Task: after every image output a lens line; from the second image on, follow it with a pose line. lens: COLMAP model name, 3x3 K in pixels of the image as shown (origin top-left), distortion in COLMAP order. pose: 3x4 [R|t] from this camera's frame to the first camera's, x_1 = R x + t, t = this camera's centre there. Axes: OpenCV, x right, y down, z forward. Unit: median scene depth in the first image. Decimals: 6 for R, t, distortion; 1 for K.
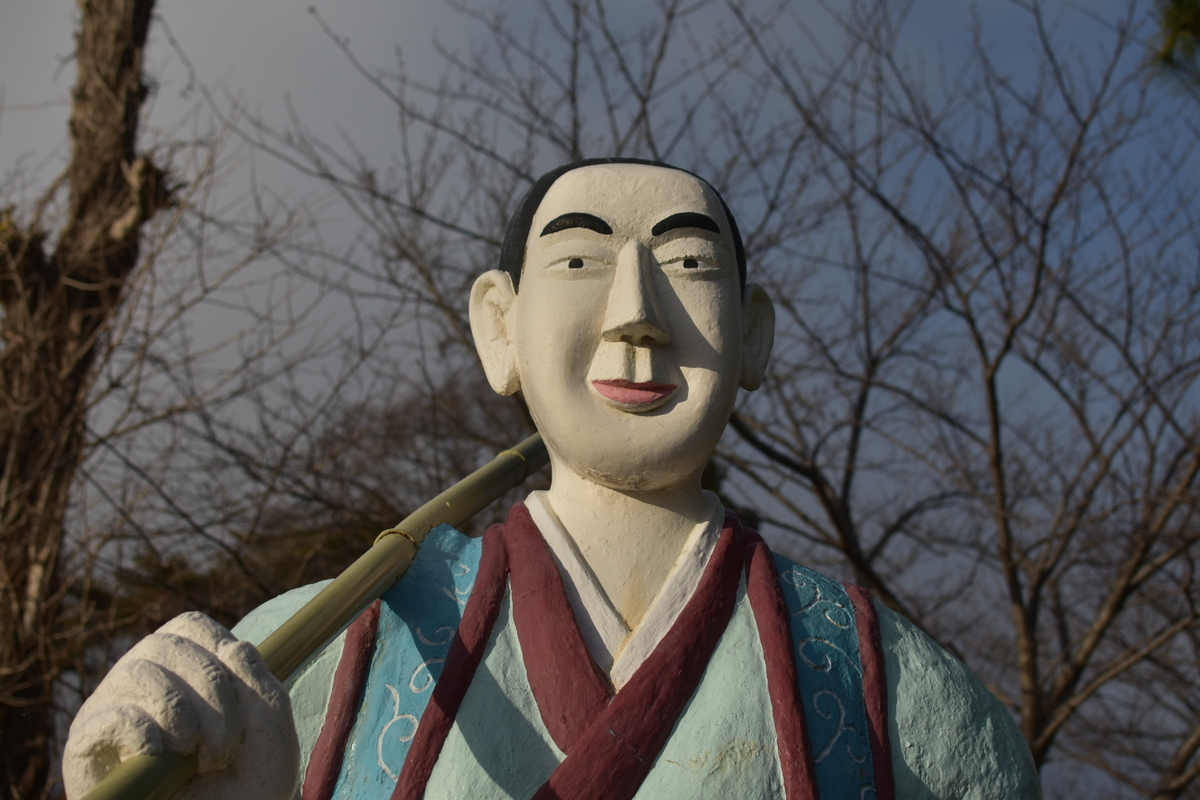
lens RADIAL K [[1832.6, 0, 600.0], [0, 1832.6, 400.0], [0, 0, 1]] dist [-0.172242, -0.012962]
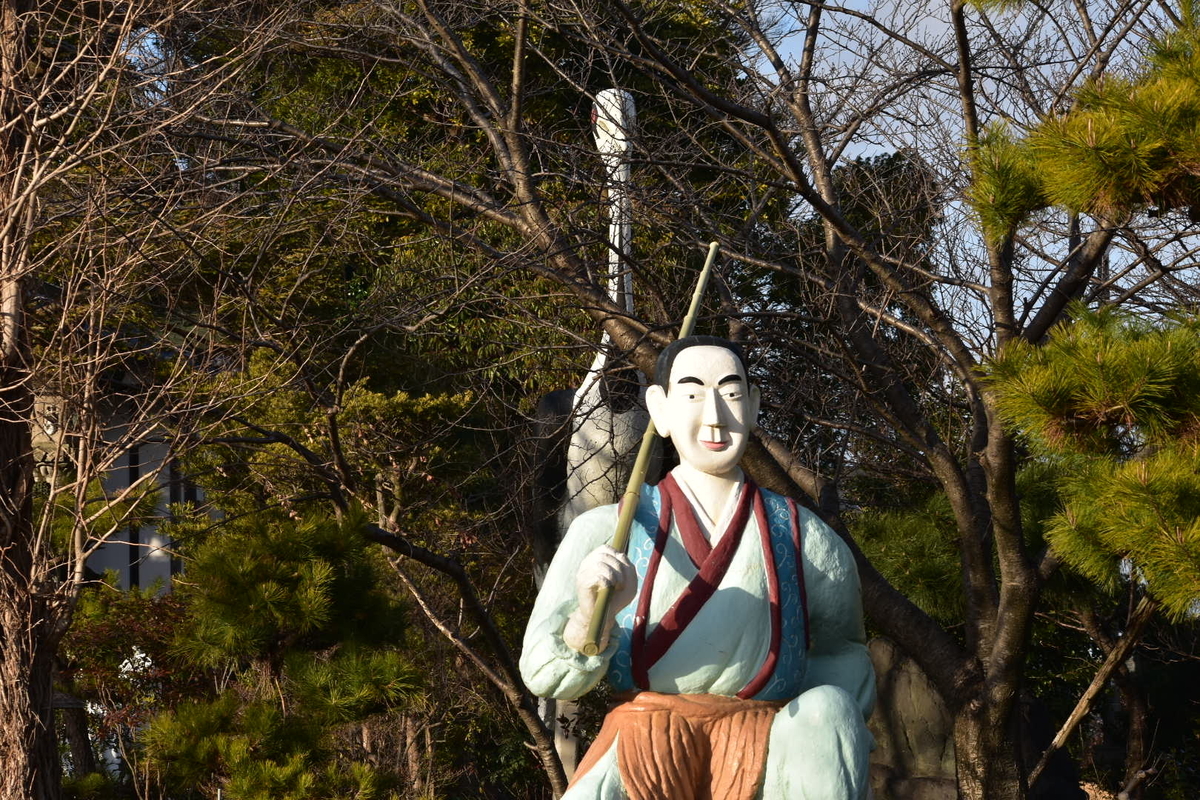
lens RADIAL K [[4397.1, 0, 600.0], [0, 4397.1, 400.0], [0, 0, 1]] dist [0.014649, 0.395953]
pose [[0.996473, -0.034428, 0.076528, -0.691387], [0.014262, 0.968179, 0.249850, -1.811164], [-0.082695, -0.247877, 0.965256, -5.686468]]
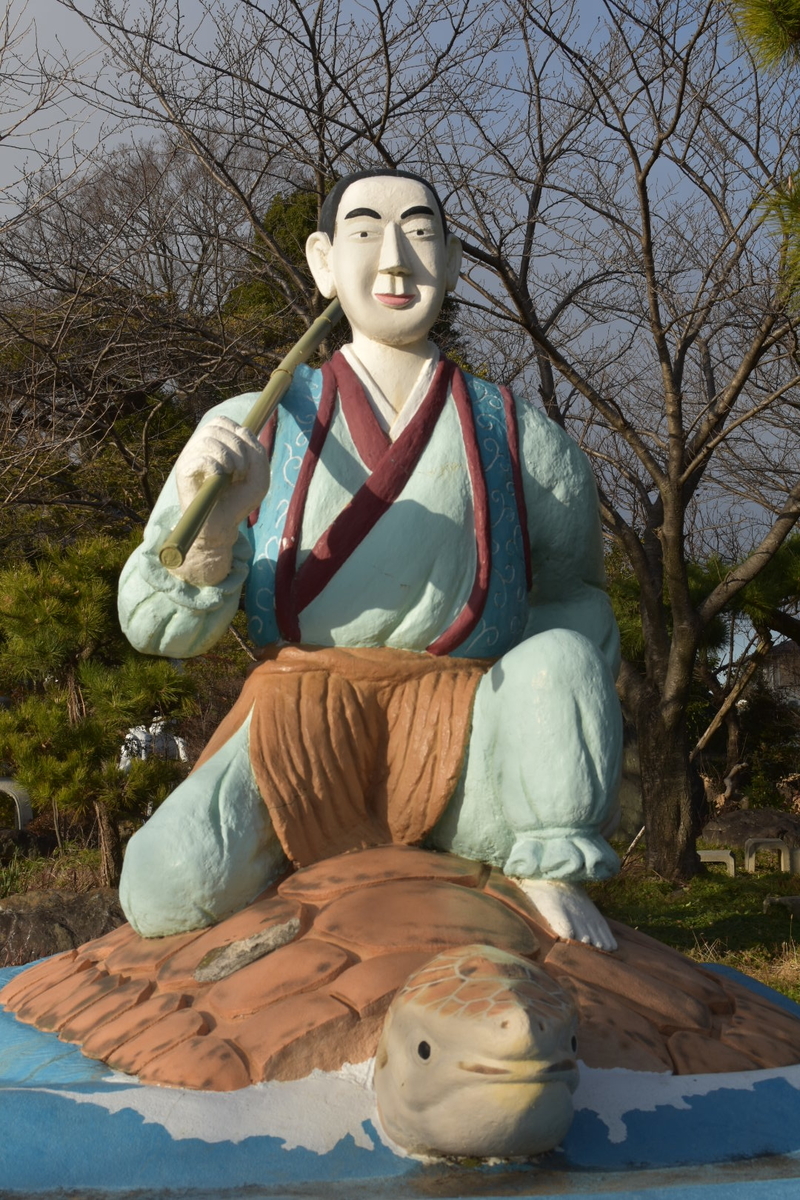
lens RADIAL K [[1832.6, 0, 400.0], [0, 1832.6, 600.0], [0, 0, 1]] dist [-0.172242, -0.012962]
pose [[0.997821, -0.040740, 0.051908, -0.096554], [0.027044, 0.970032, 0.241467, -0.170922], [-0.060190, -0.239537, 0.969020, -1.077908]]
